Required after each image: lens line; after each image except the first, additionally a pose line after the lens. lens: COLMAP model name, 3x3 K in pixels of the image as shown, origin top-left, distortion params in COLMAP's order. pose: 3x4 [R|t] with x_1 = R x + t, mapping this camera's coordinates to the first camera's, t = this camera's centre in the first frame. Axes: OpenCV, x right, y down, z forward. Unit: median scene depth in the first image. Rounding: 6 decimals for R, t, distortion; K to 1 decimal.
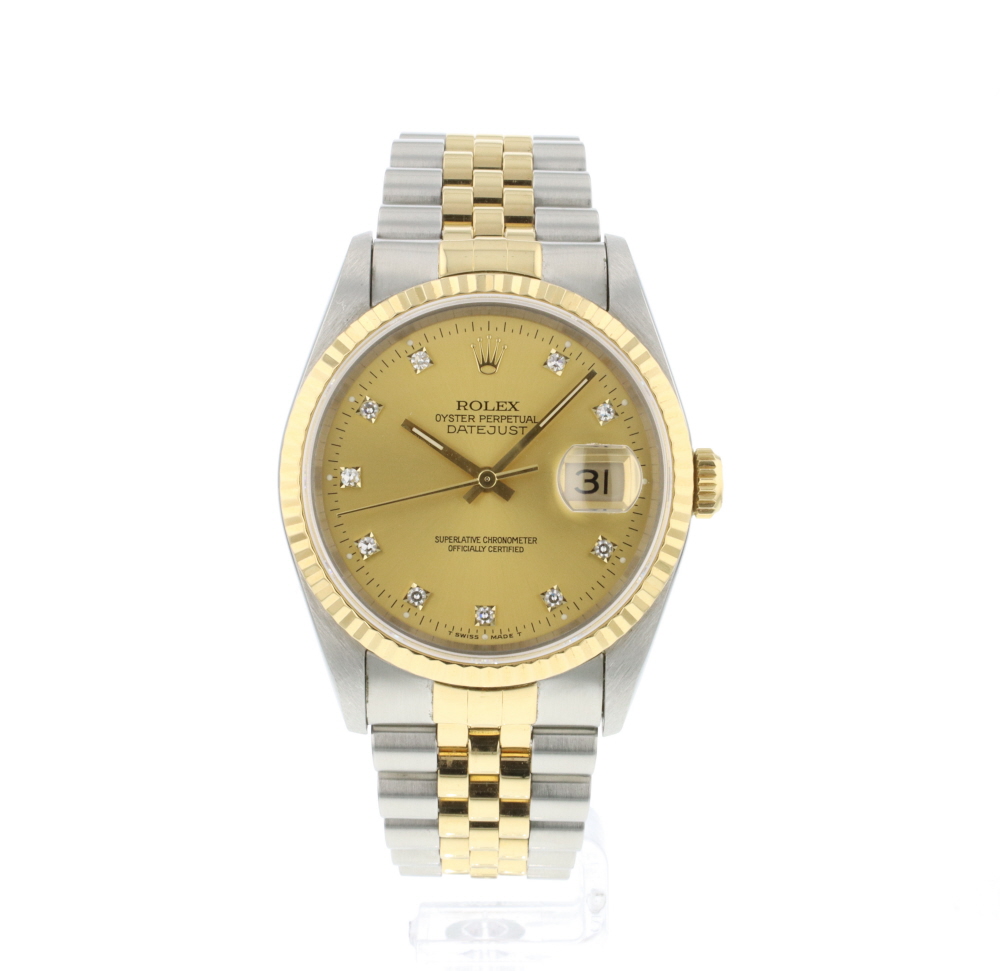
lens RADIAL K [[1851.1, 0, 499.3], [0, 1851.1, 483.7], [0, 0, 1]] dist [0.061440, 0.000000]
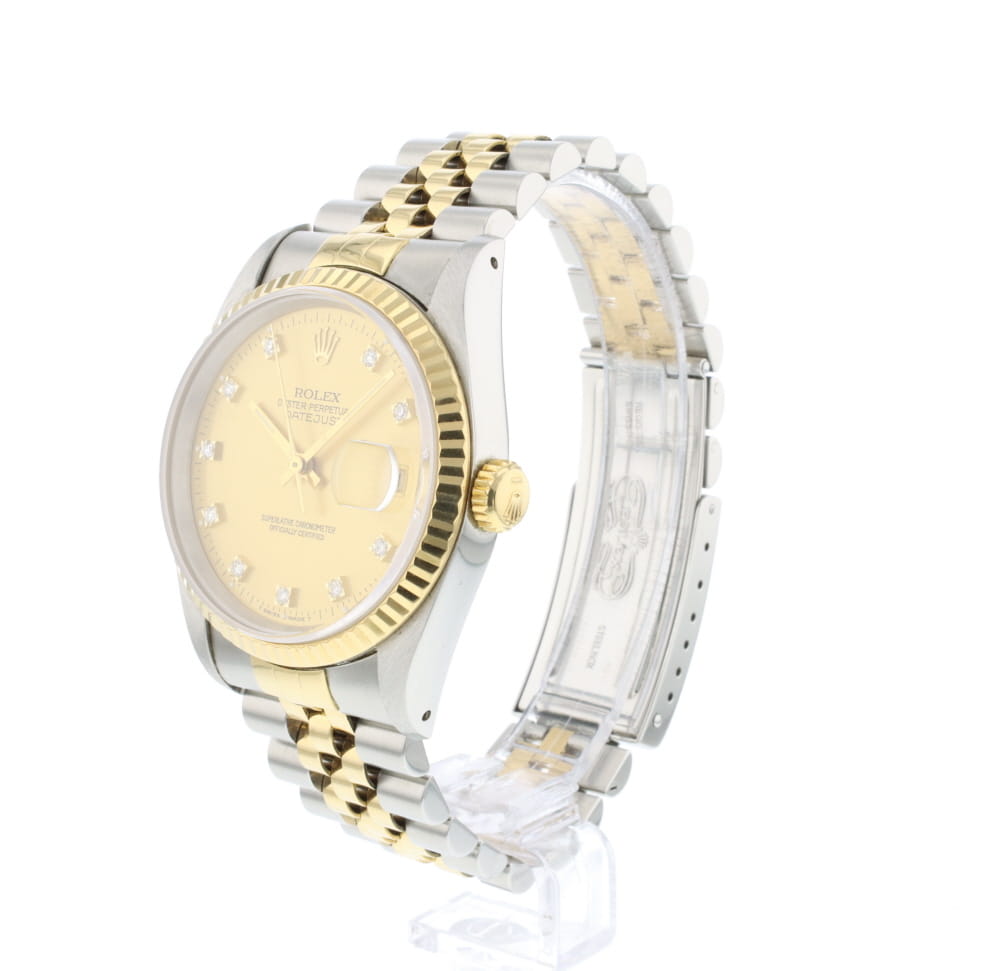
lens RADIAL K [[1851.1, 0, 502.5], [0, 1851.1, 487.0], [0, 0, 1]] dist [0.061440, 0.000000]
pose [[0.802584, 0.112476, -0.585840, 0.686050], [-0.118498, 0.992553, 0.028222, -0.032598], [0.584652, 0.046770, 0.809935, 0.228260]]
